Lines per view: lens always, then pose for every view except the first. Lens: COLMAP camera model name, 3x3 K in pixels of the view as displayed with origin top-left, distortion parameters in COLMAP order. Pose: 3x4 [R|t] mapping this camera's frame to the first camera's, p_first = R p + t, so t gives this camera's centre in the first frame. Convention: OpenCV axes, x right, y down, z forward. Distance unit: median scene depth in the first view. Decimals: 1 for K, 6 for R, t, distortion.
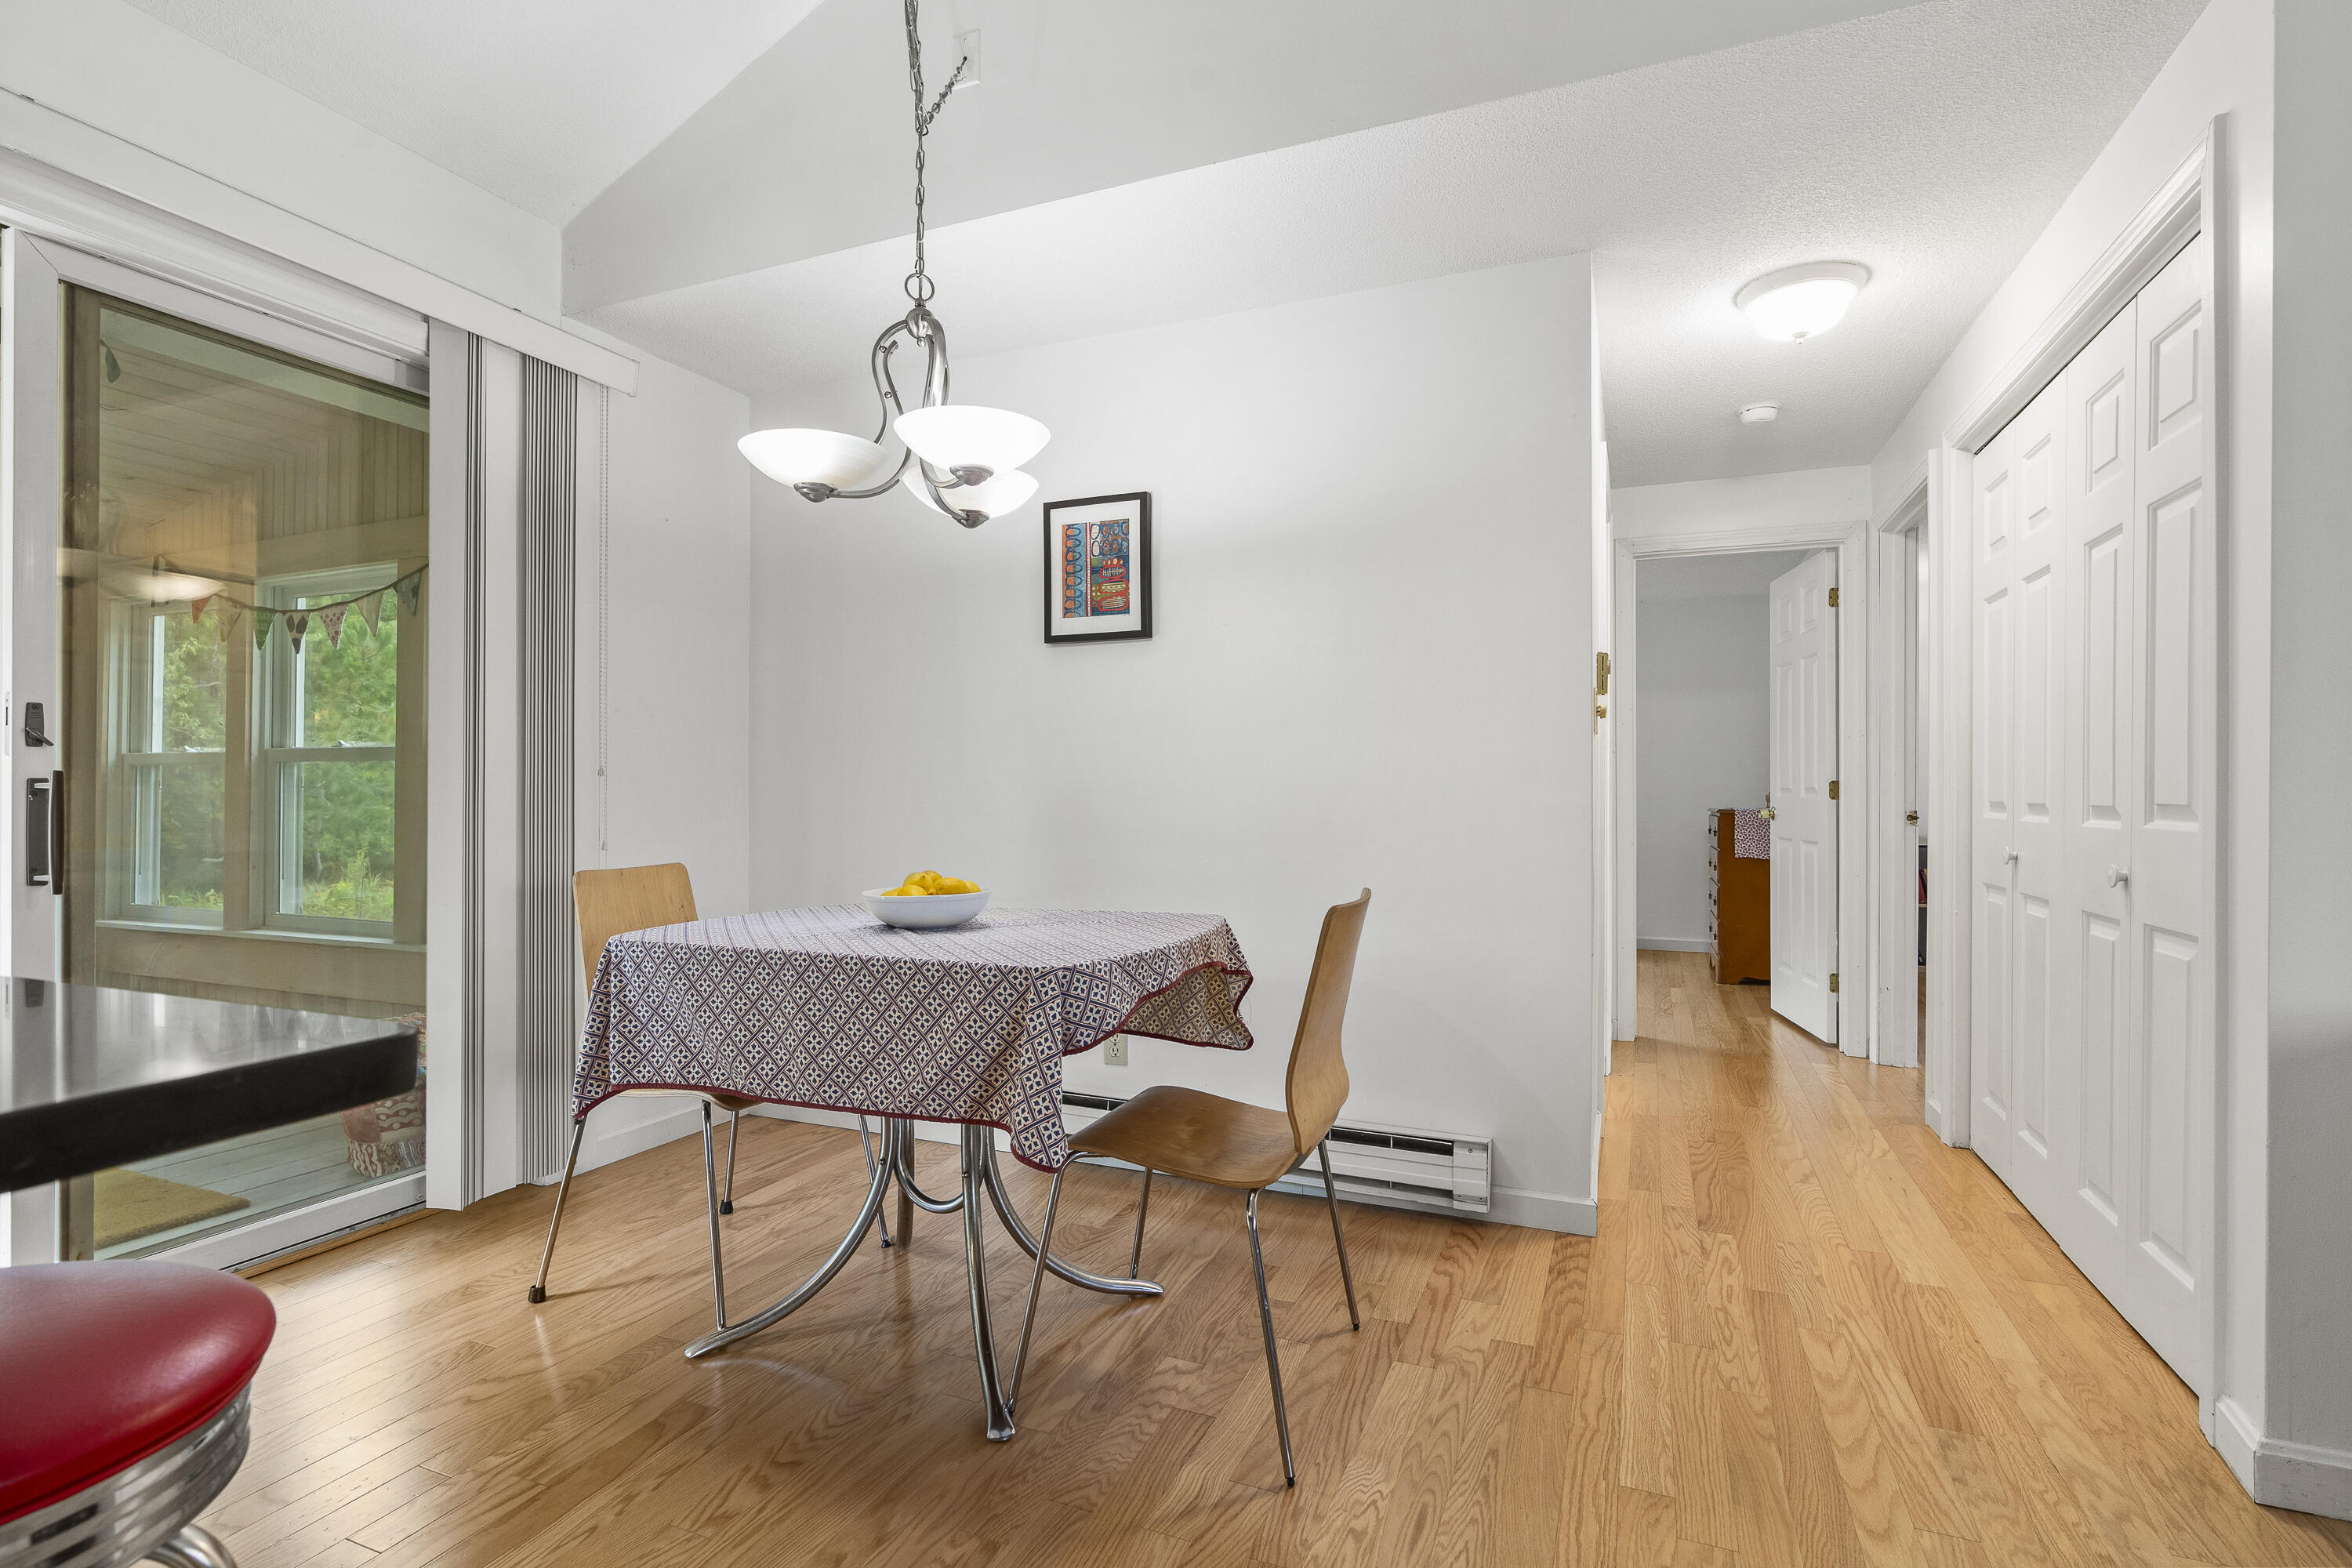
lens RADIAL K [[1124.1, 0, 1166.0], [0, 1124.1, 790.0], [0, 0, 1]] dist [-0.012761, 0.005245]
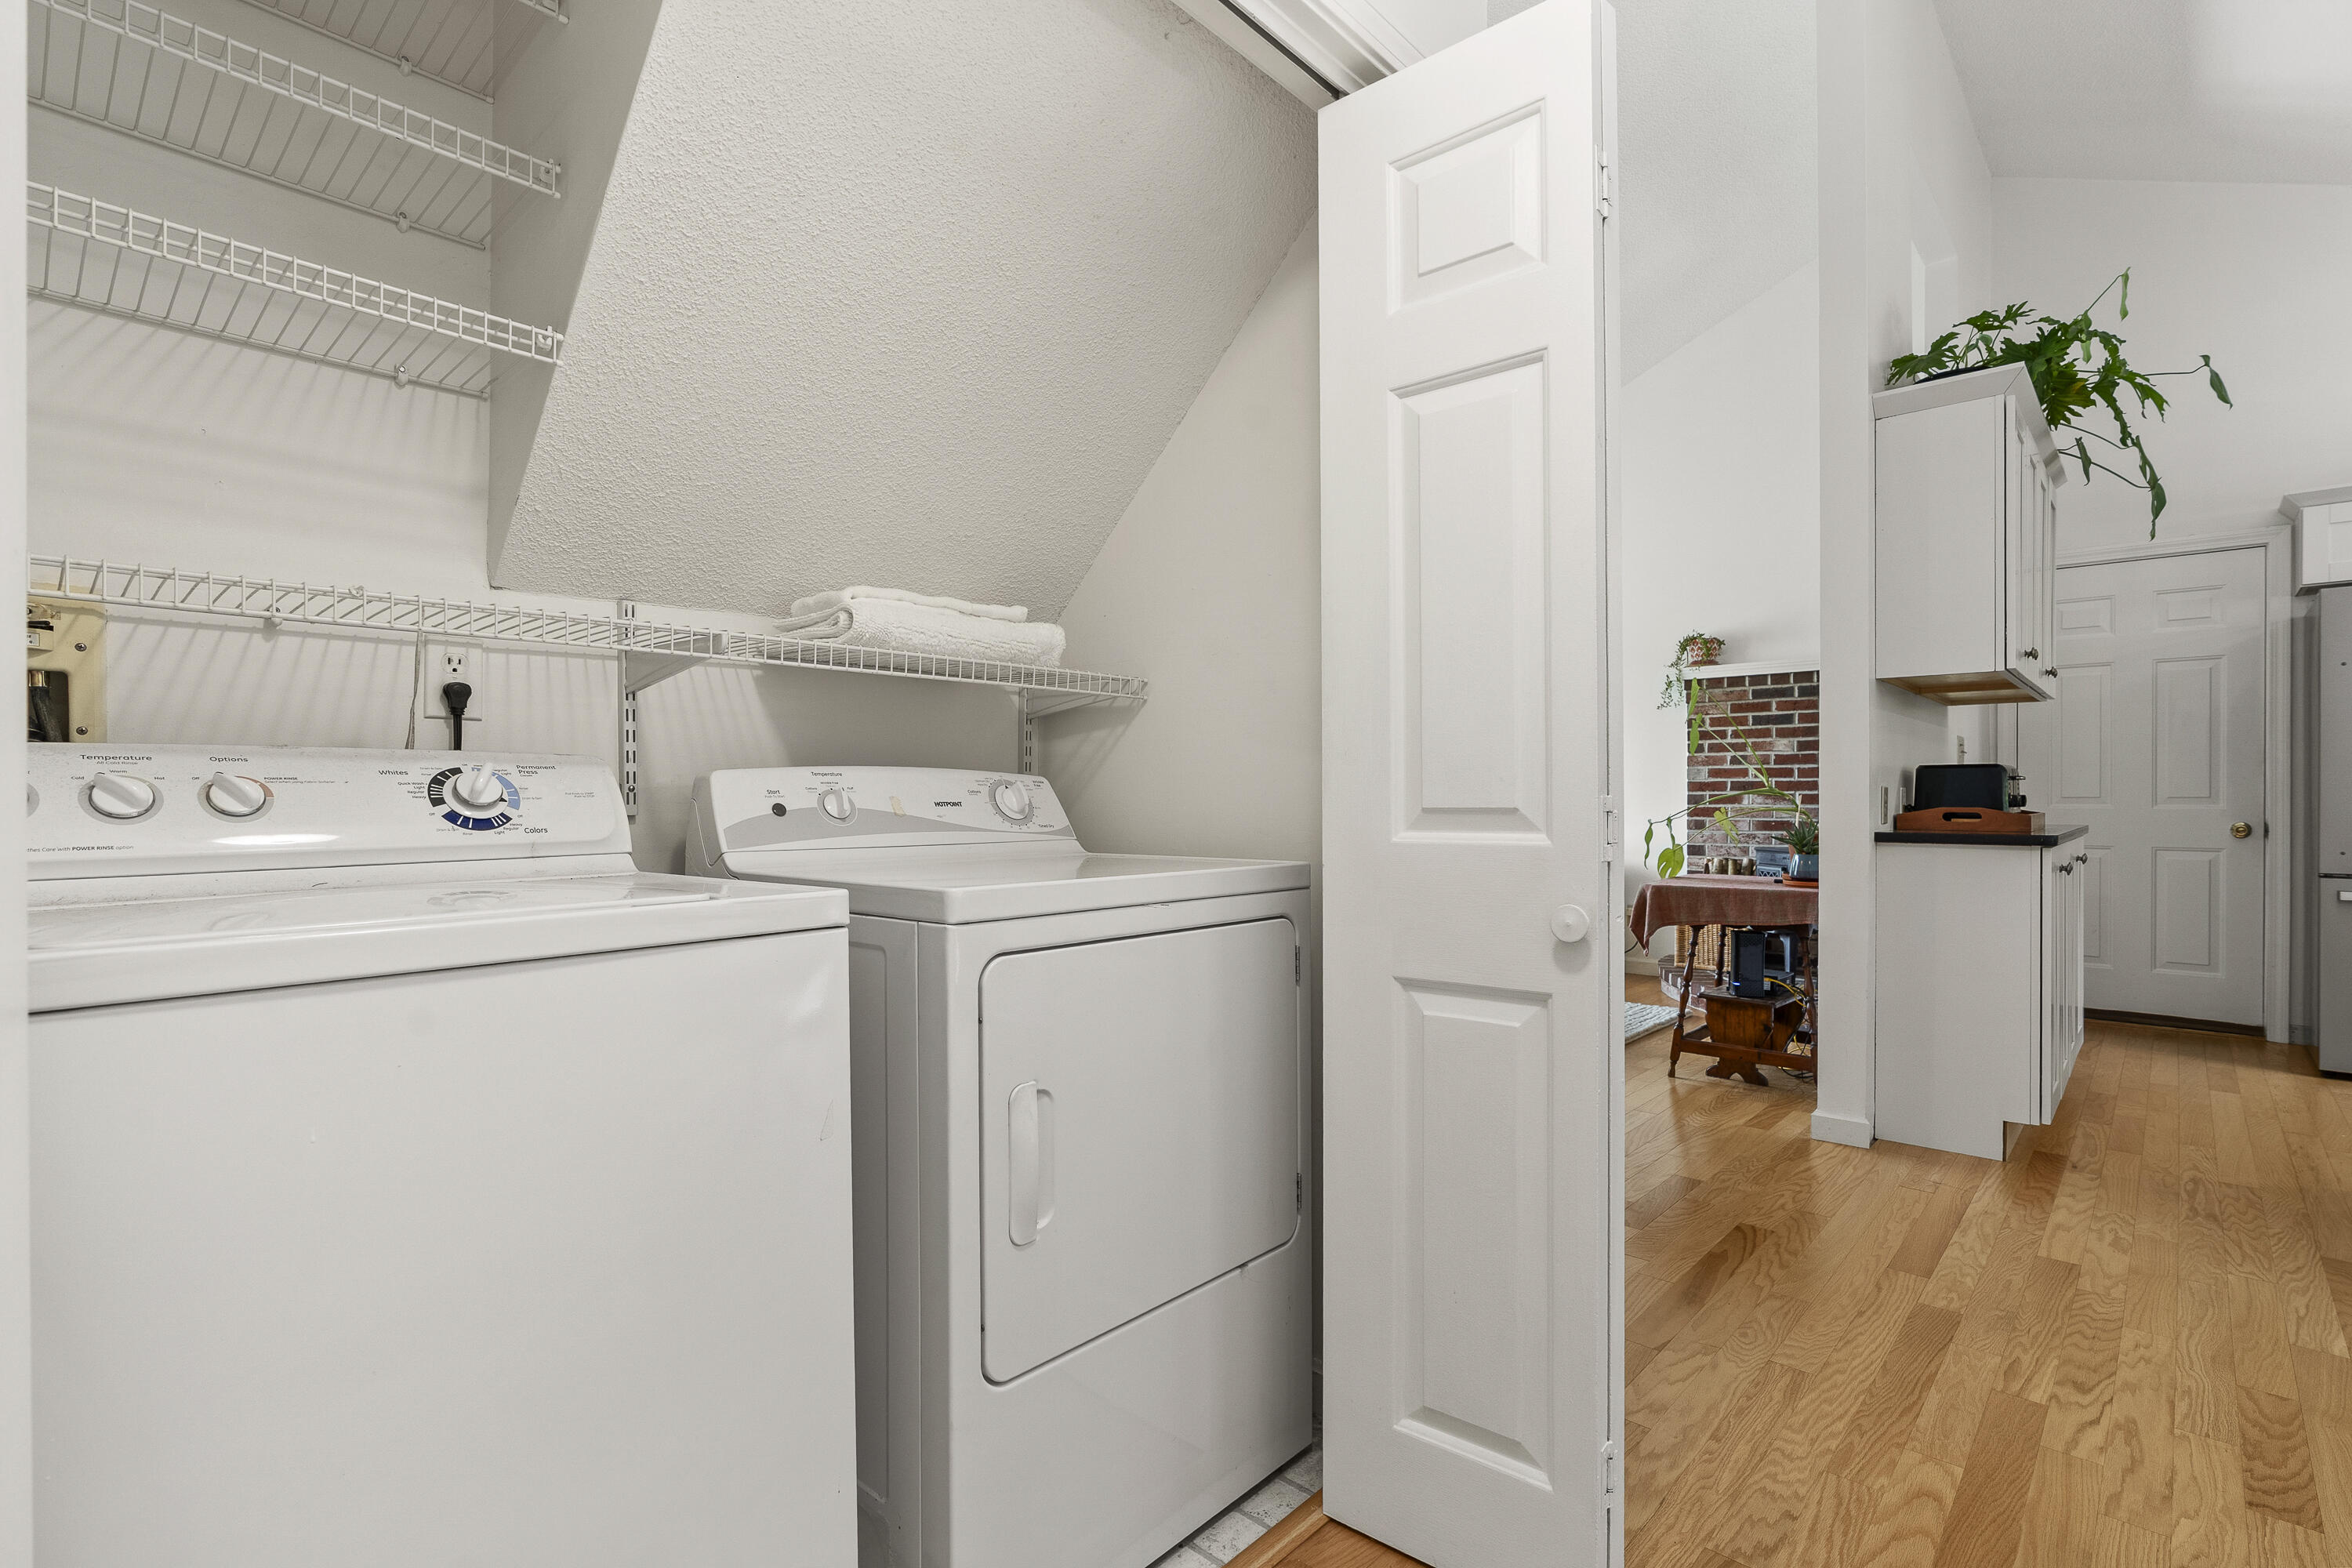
lens RADIAL K [[1096.3, 0, 1170.1], [0, 1096.3, 801.2], [0, 0, 1]] dist [-0.001344, 0.001170]
pose [[-0.939307, -0.001649, 0.343074, 0.572839], [-0.000431, 0.999993, 0.003626, 0.005688], [-0.343078, 0.003258, -0.939301, 1.325220]]
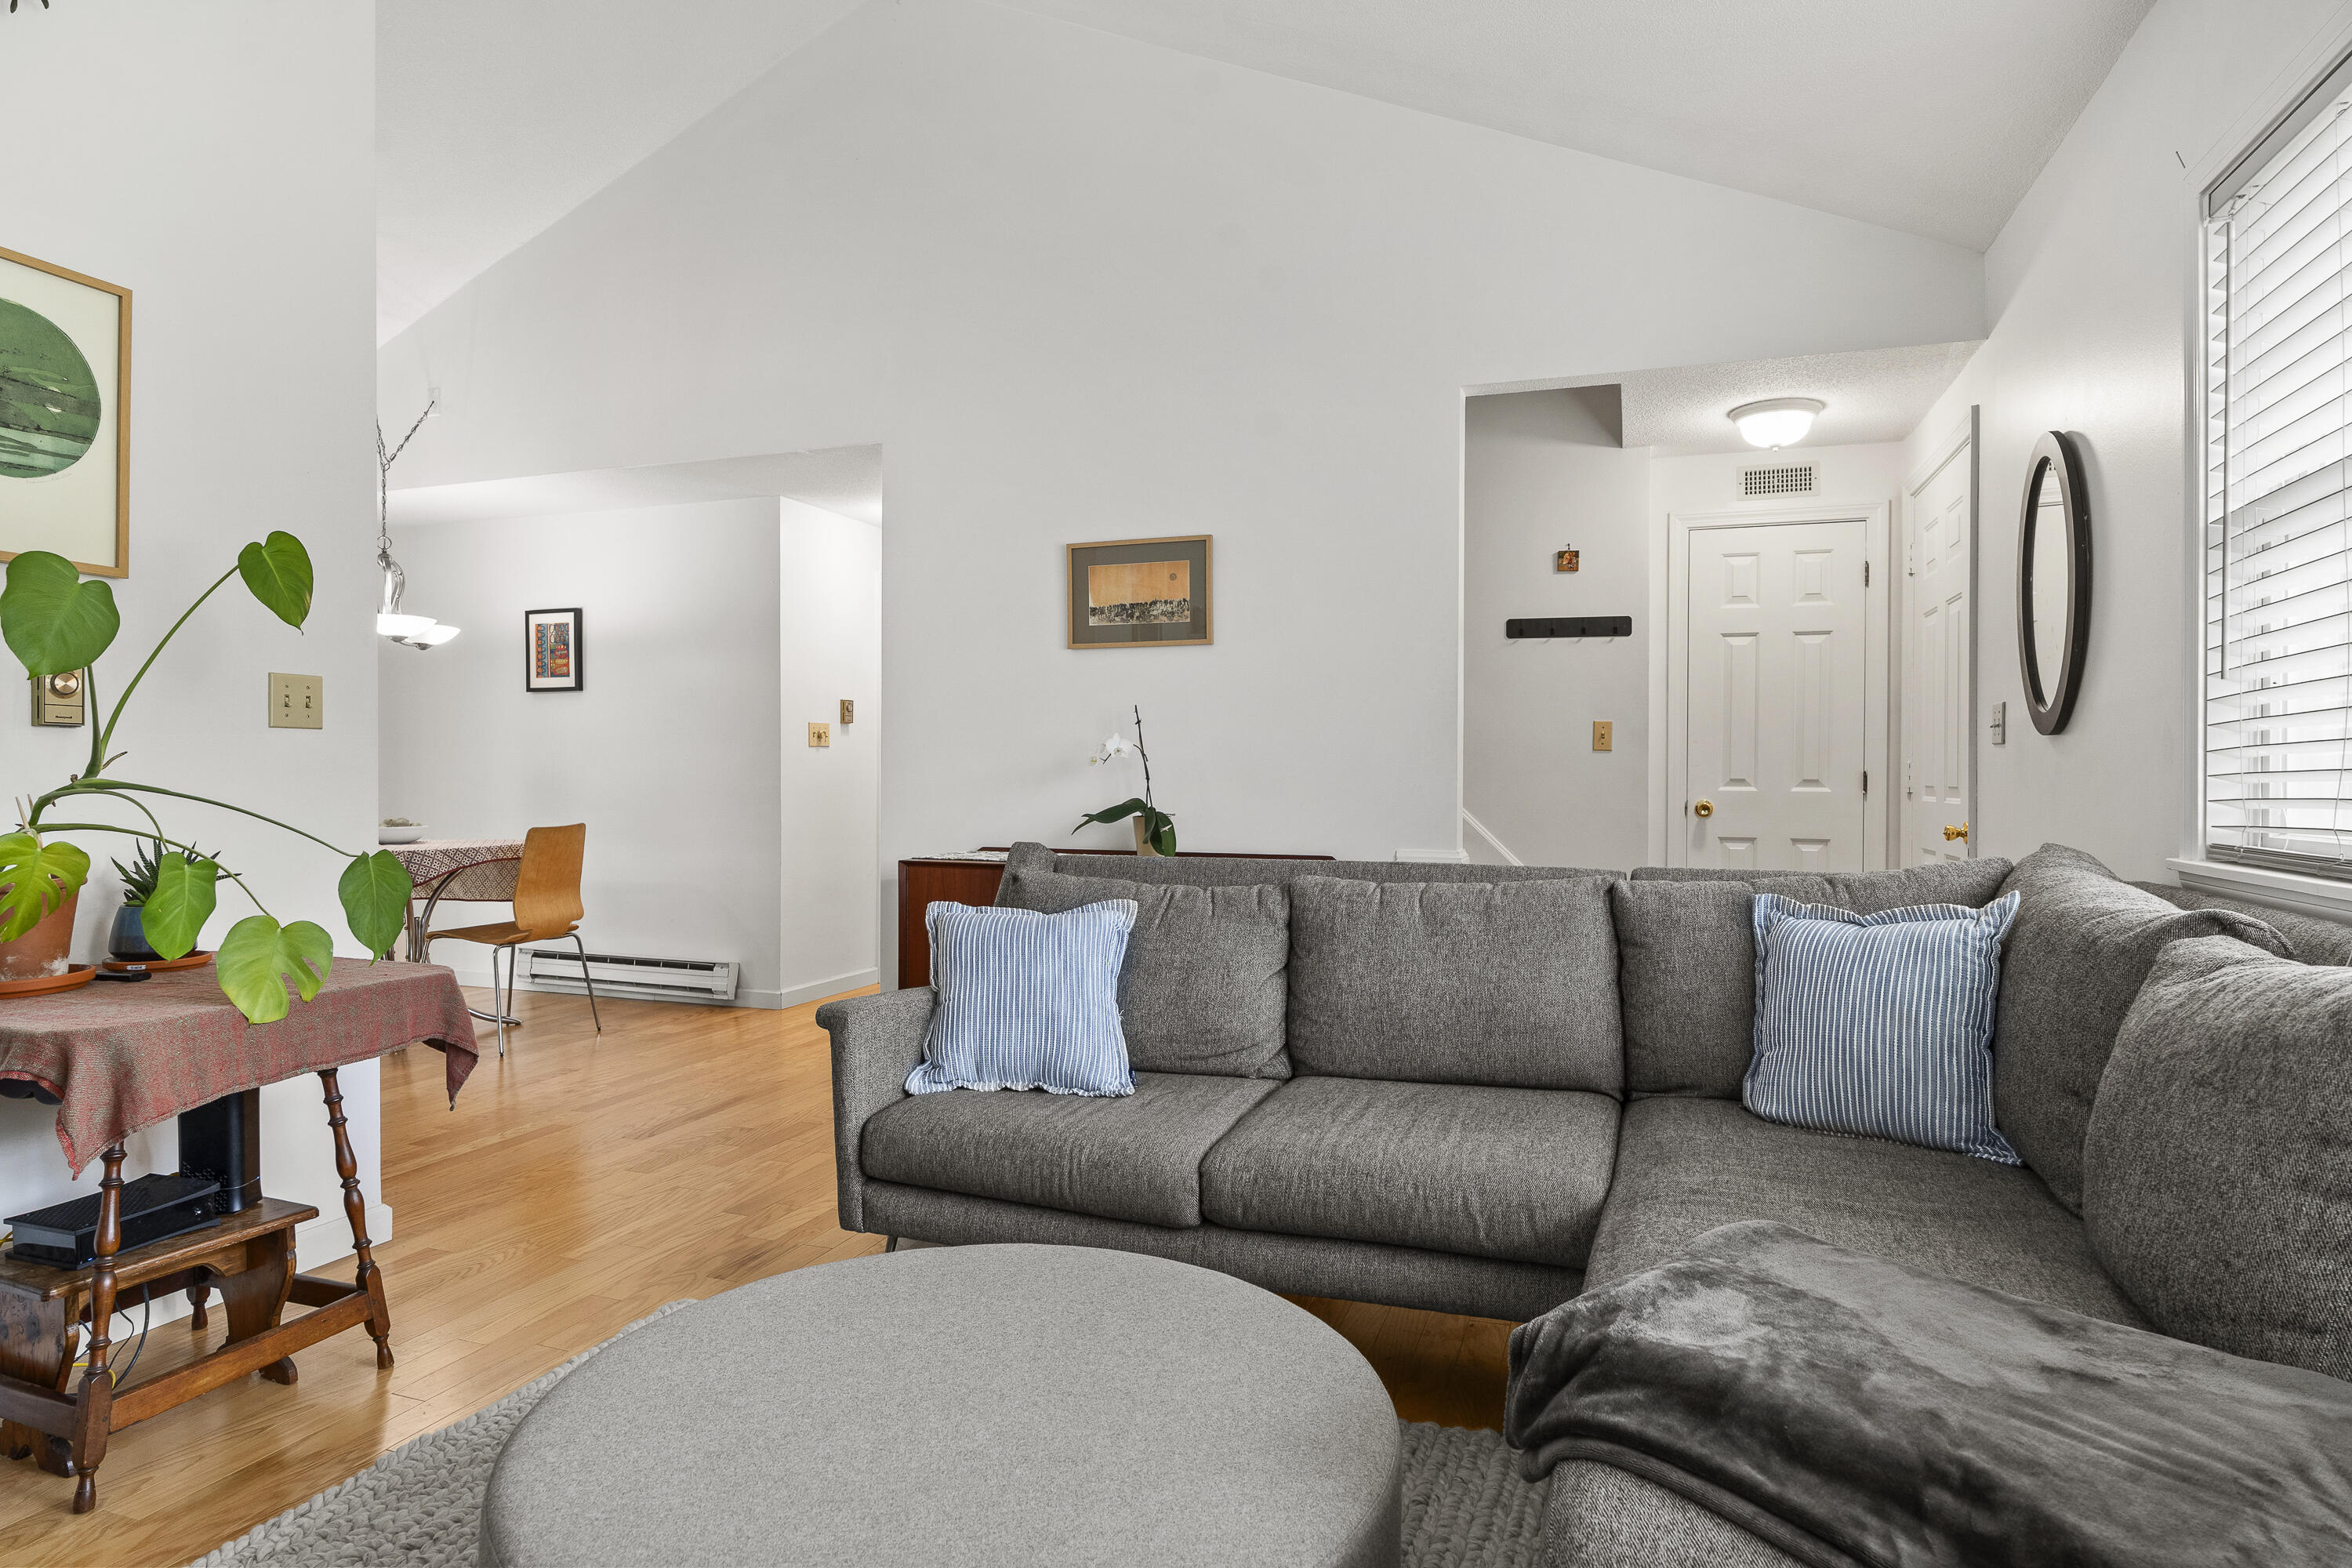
lens RADIAL K [[1312.0, 0, 1166.2], [0, 1312.0, 780.8], [0, 0, 1]] dist [-0.003596, 0.000061]
pose [[0.998508, -0.000670, 0.054608, 0.926915], [0.000218, 0.999966, 0.008281, -0.013770], [-0.054611, -0.008256, 0.998474, -1.291316]]
